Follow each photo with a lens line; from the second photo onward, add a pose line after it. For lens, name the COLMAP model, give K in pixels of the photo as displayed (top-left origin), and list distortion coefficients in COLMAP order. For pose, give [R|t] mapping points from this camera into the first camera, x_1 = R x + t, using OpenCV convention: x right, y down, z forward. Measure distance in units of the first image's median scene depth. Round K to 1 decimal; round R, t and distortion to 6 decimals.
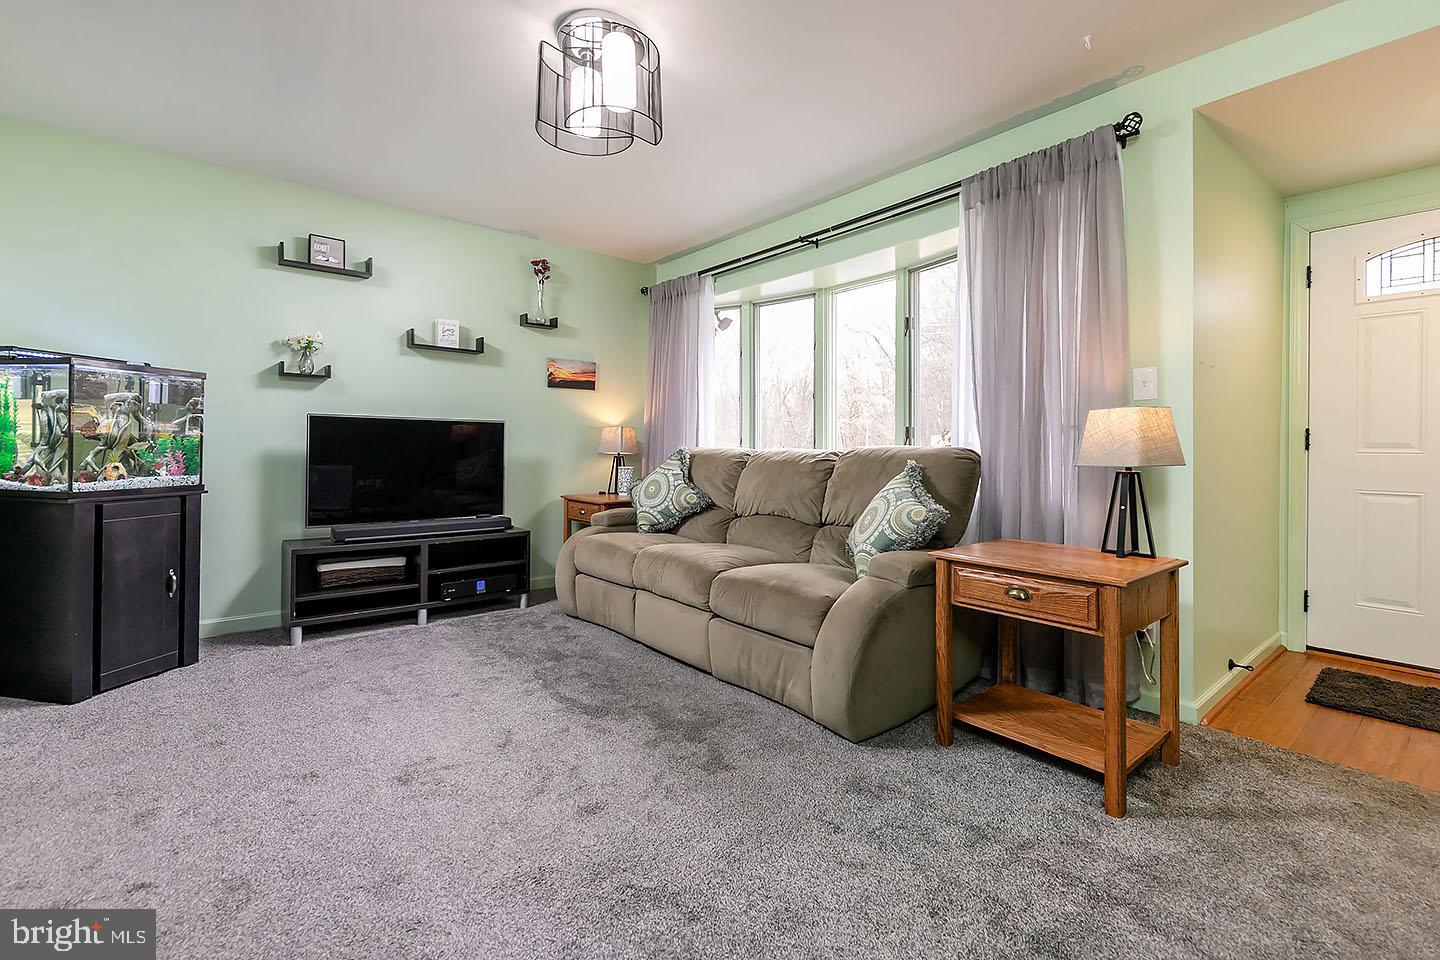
lens RADIAL K [[629.1, 0, 668.6], [0, 629.1, 454.3], [0, 0, 1]] dist [-0.000523, -0.000480]
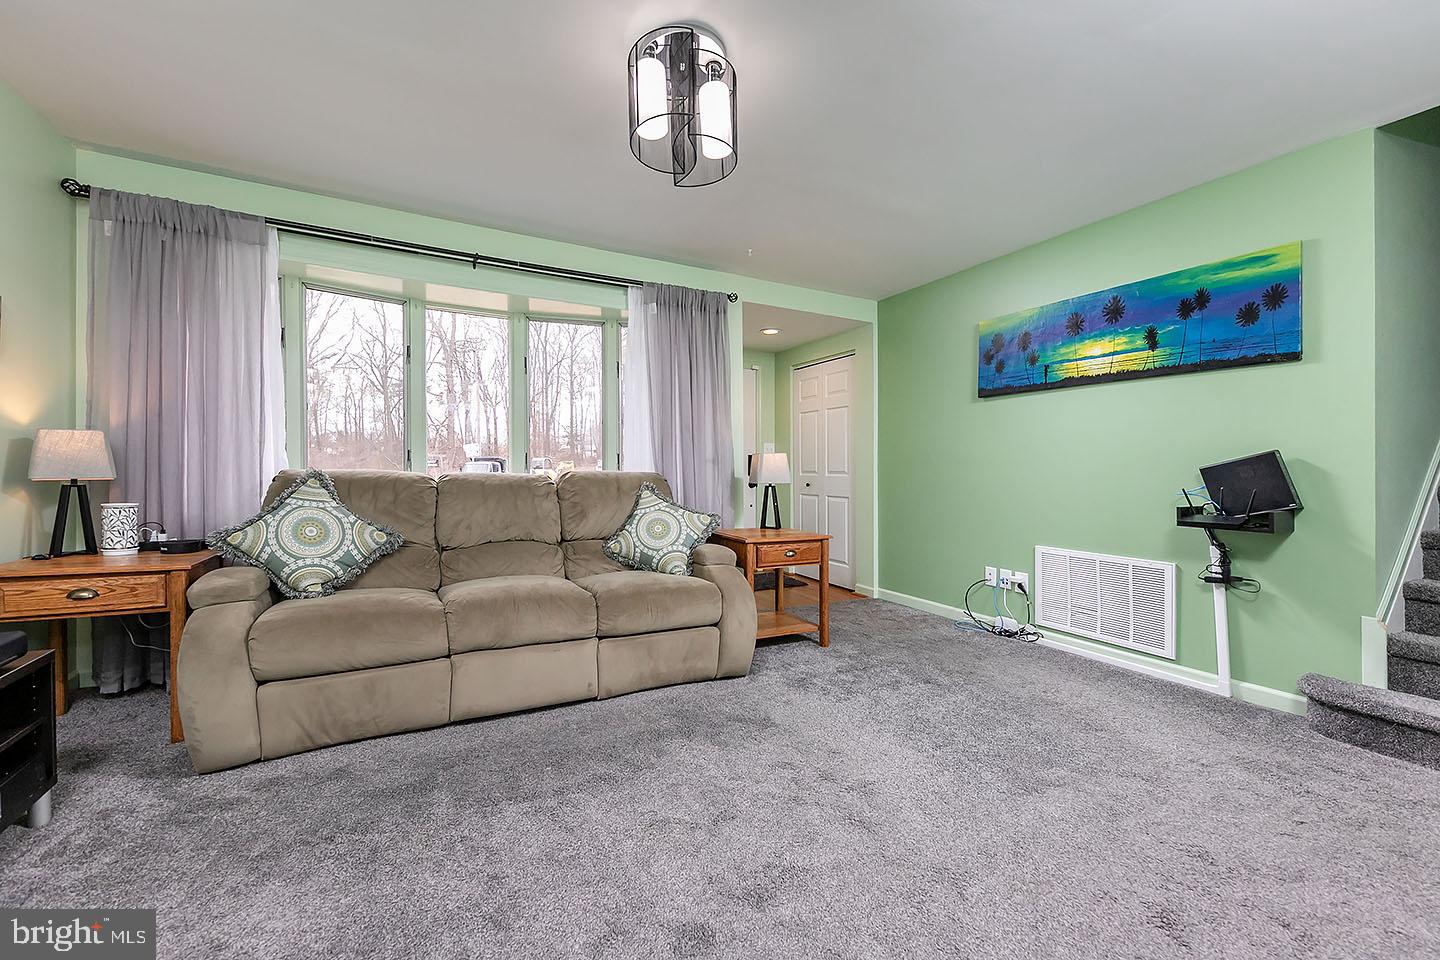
lens RADIAL K [[578.5, 0, 706.8], [0, 578.5, 466.3], [0, 0, 1]] dist [-0.003438, -0.000922]
pose [[0.173138, 0.003452, 0.984891, -0.620580], [-0.000957, 0.999994, -0.003336, -0.015157], [-0.984897, -0.000365, 0.173141, 0.504927]]
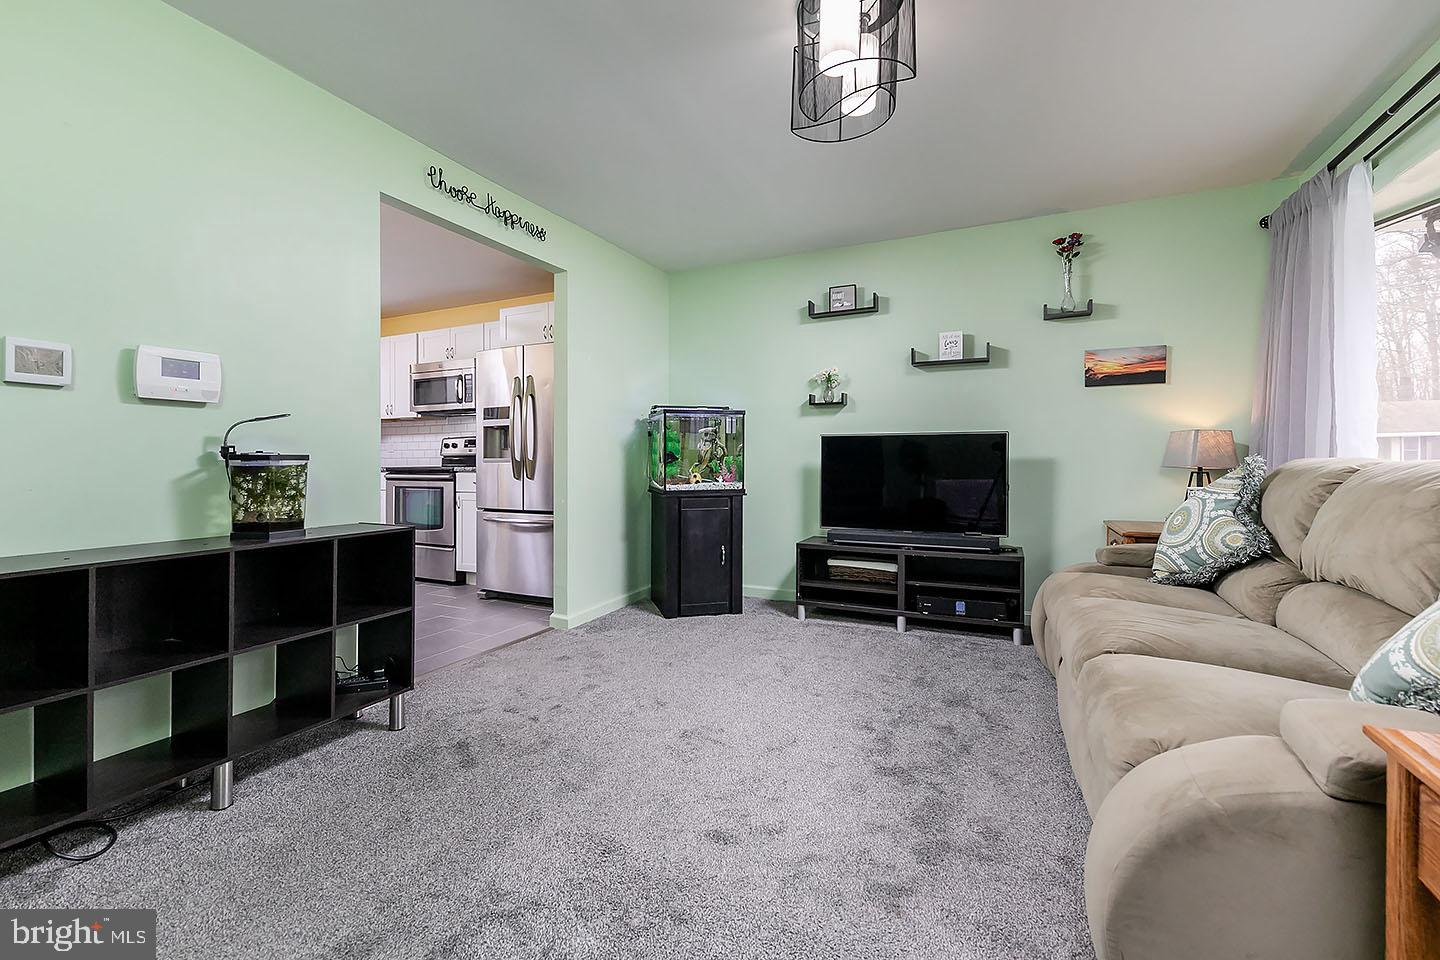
lens RADIAL K [[578.5, 0, 718.2], [0, 578.5, 466.3], [0, 0, 1]] dist [-0.003438, -0.000922]
pose [[0.460521, 0.000838, -0.887648, 0.325304], [-0.001848, 0.999998, -0.000014, -0.002812], [0.887647, 0.001647, 0.460522, 0.288369]]
